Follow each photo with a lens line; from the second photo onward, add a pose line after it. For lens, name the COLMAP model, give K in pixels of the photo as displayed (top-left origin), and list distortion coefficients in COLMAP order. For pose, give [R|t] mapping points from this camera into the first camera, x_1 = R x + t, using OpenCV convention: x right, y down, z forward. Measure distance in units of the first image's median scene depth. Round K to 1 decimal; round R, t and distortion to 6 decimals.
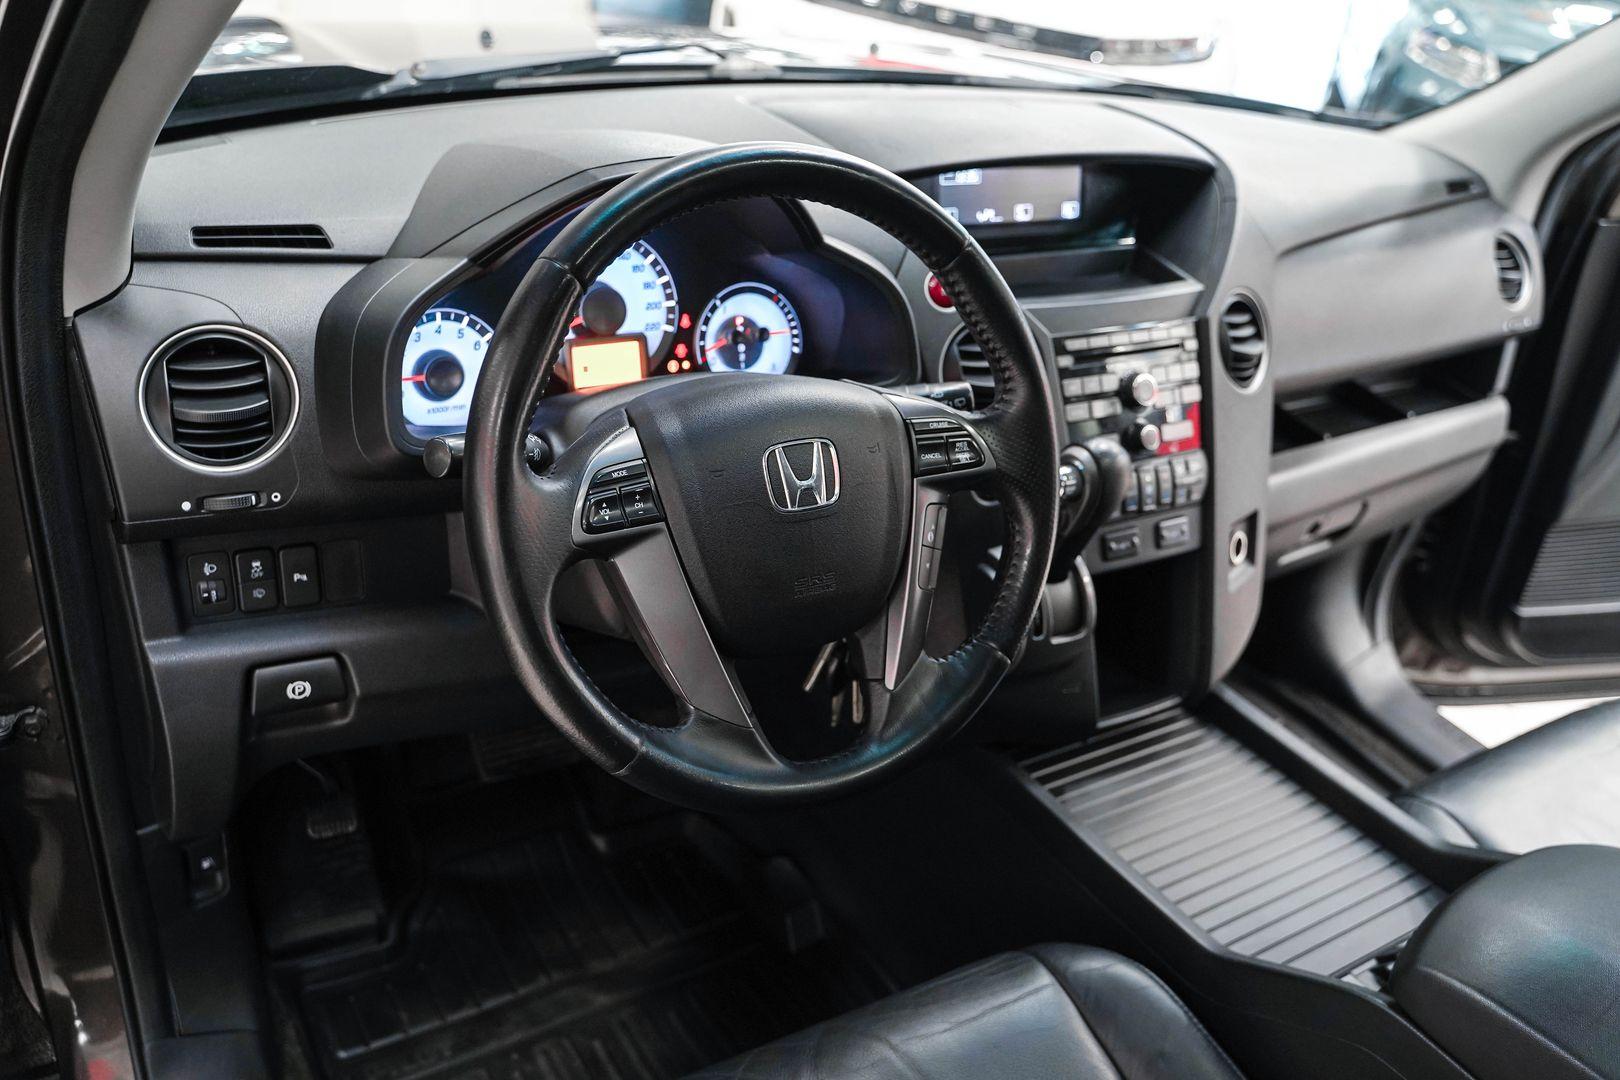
lens RADIAL K [[1309.3, 0, 810.0], [0, 1309.3, 540.0], [0, 0, 1]] dist [-0.123770, 0.097199]
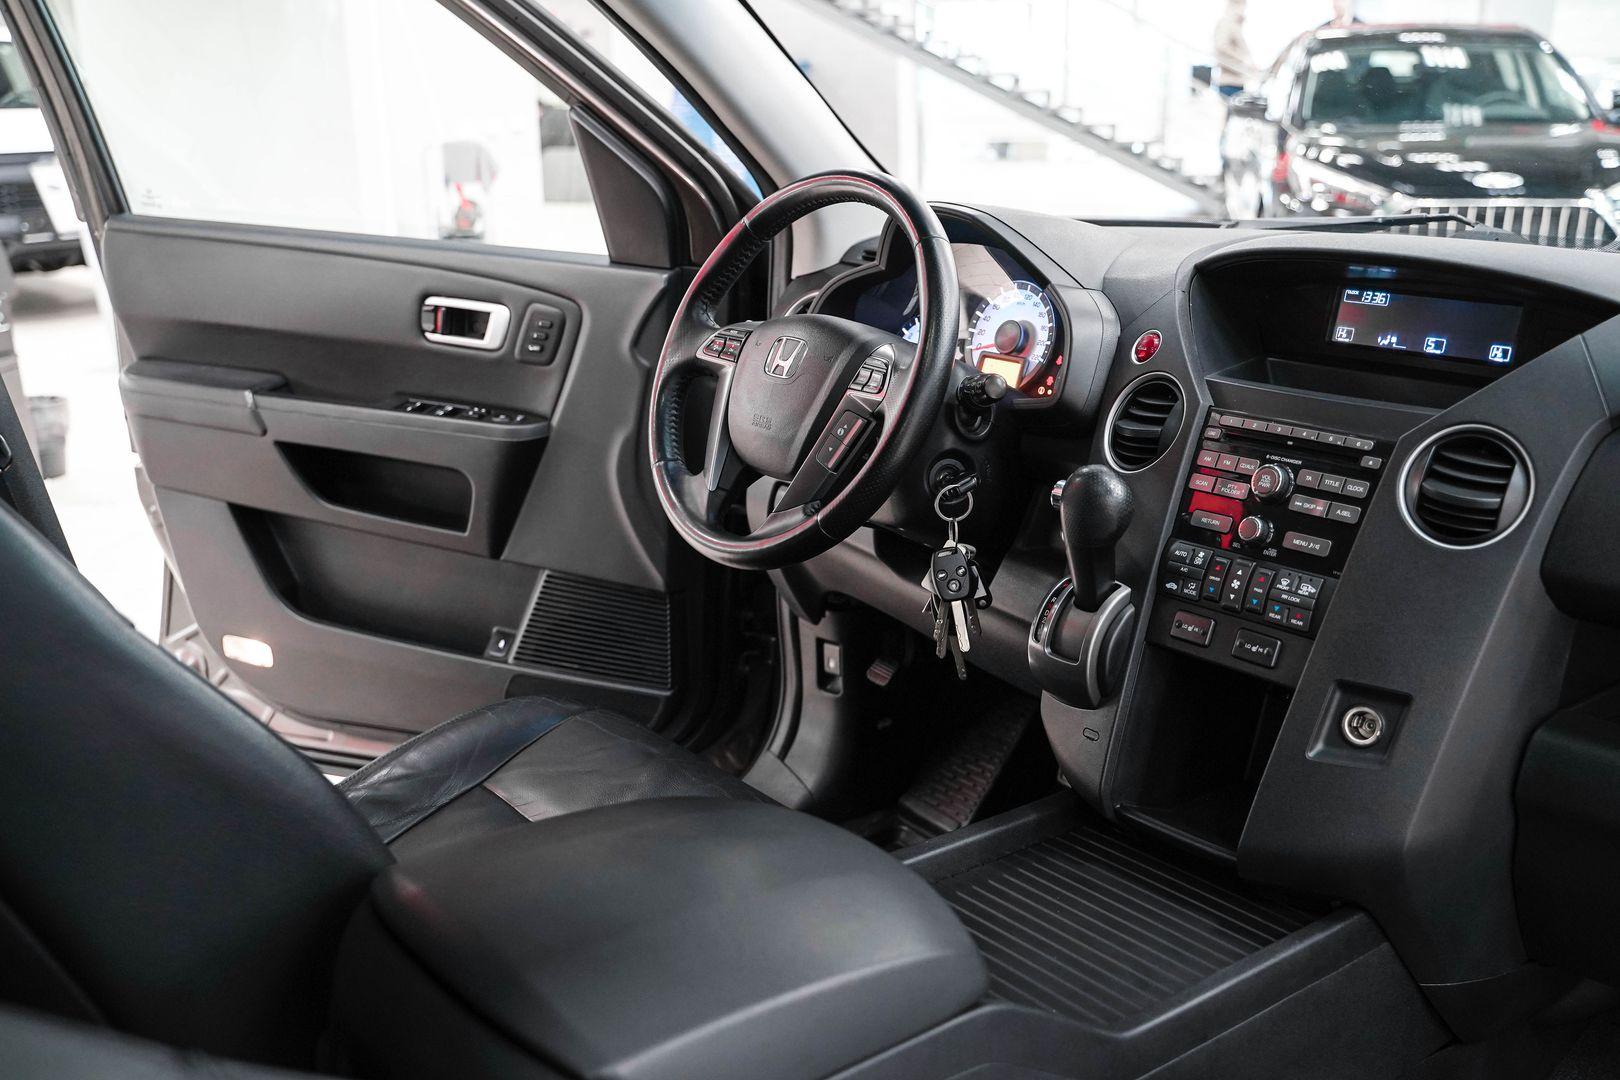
lens RADIAL K [[1571.6, 0, 810.0], [0, 1571.6, 540.0], [0, 0, 1]] dist [-0.066447, 0.110608]
pose [[0.140411, 0.153553, -0.978114, 1.351293], [-0.473064, 0.878245, 0.069965, -0.001163], [0.869767, 0.452887, 0.195956, 0.524345]]
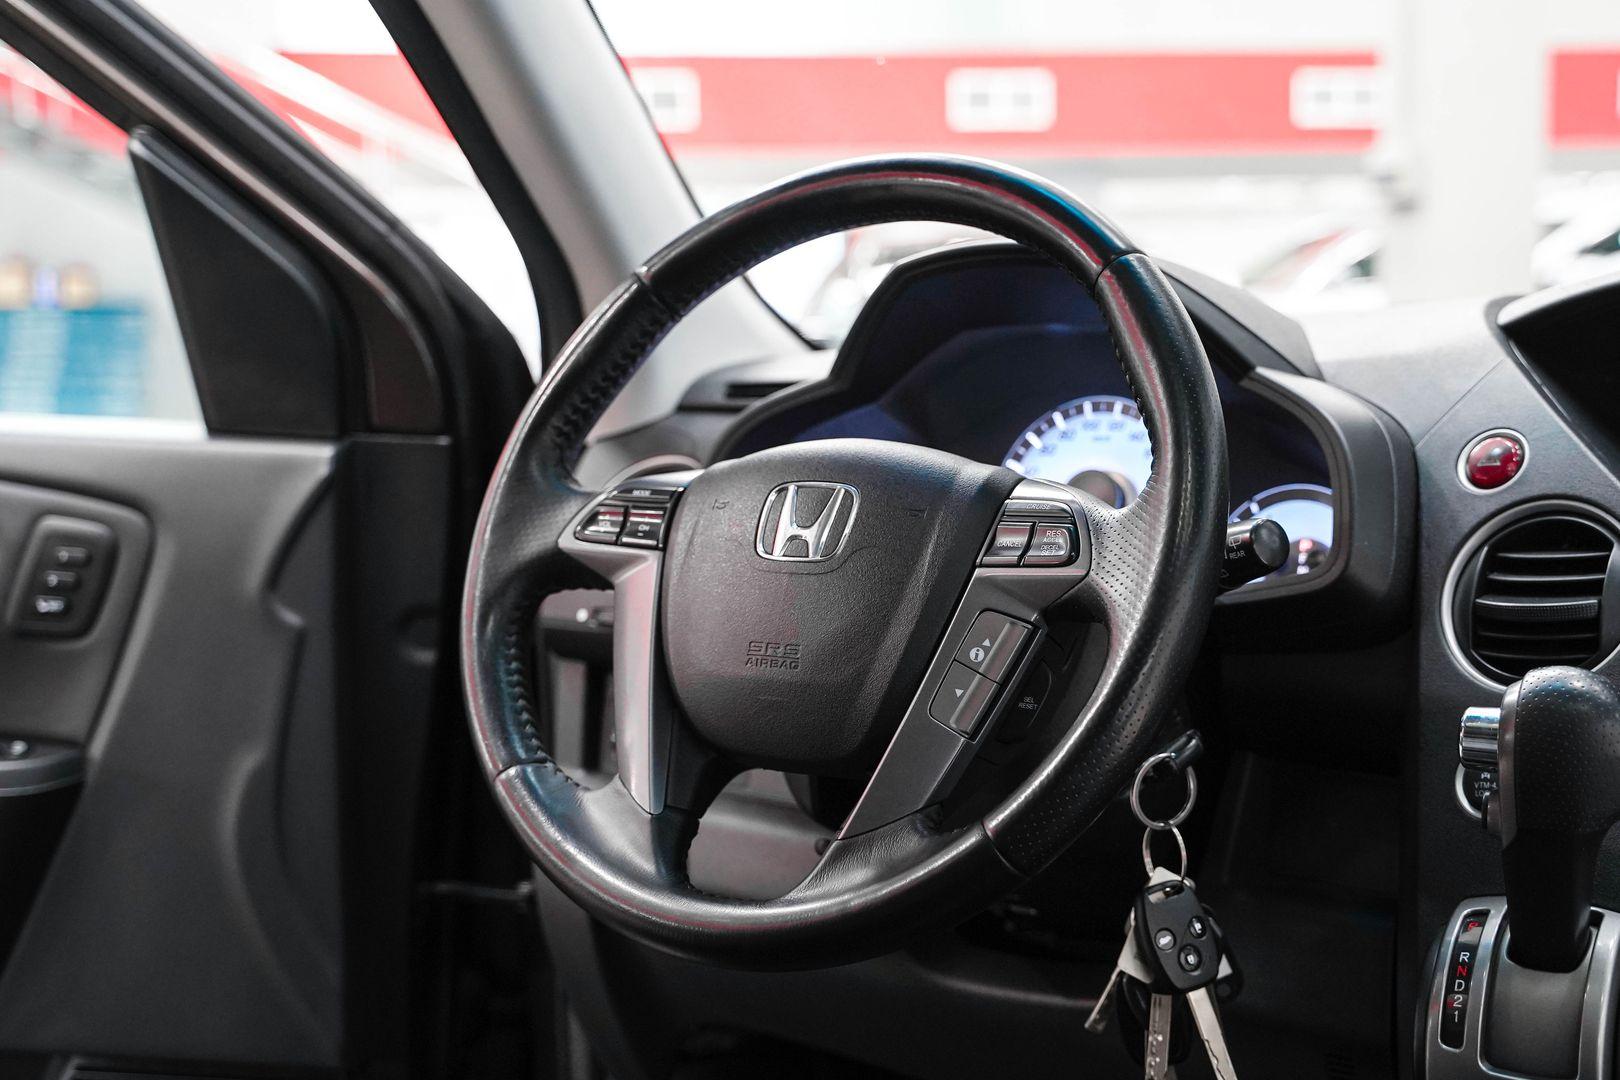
lens RADIAL K [[2100.5, 0, 901.2], [0, 2100.5, 538.6], [0, 0, 1]] dist [0.010412, 0.038263]
pose [[0.474533, -0.054038, -0.878577, 0.790341], [-0.370452, 0.893157, -0.255022, 0.181908], [0.798488, 0.446487, 0.403814, 0.379961]]
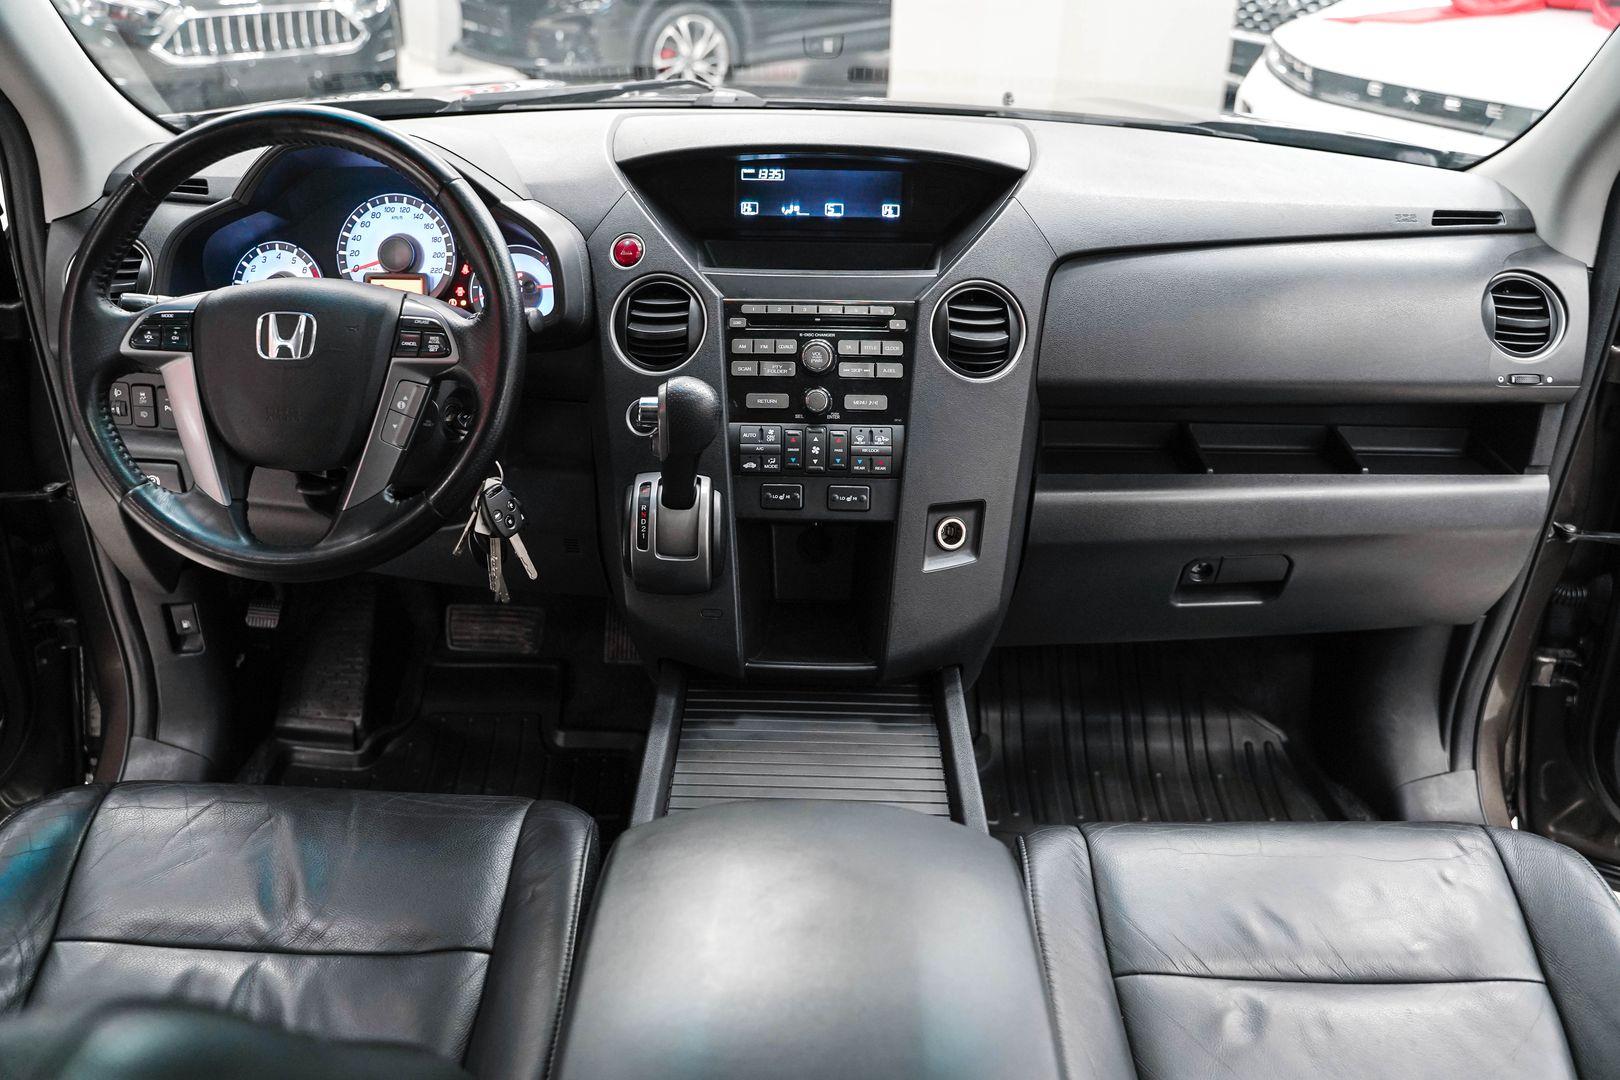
lens RADIAL K [[1309.3, 0, 810.0], [0, 1309.3, 540.0], [0, 0, 1]] dist [-0.123770, 0.097199]
pose [[0.848434, 0.142792, -0.509677, 0.848458], [-0.188611, 0.981275, -0.039055, 0.079699], [0.494556, 0.129266, 0.859479, 0.084140]]
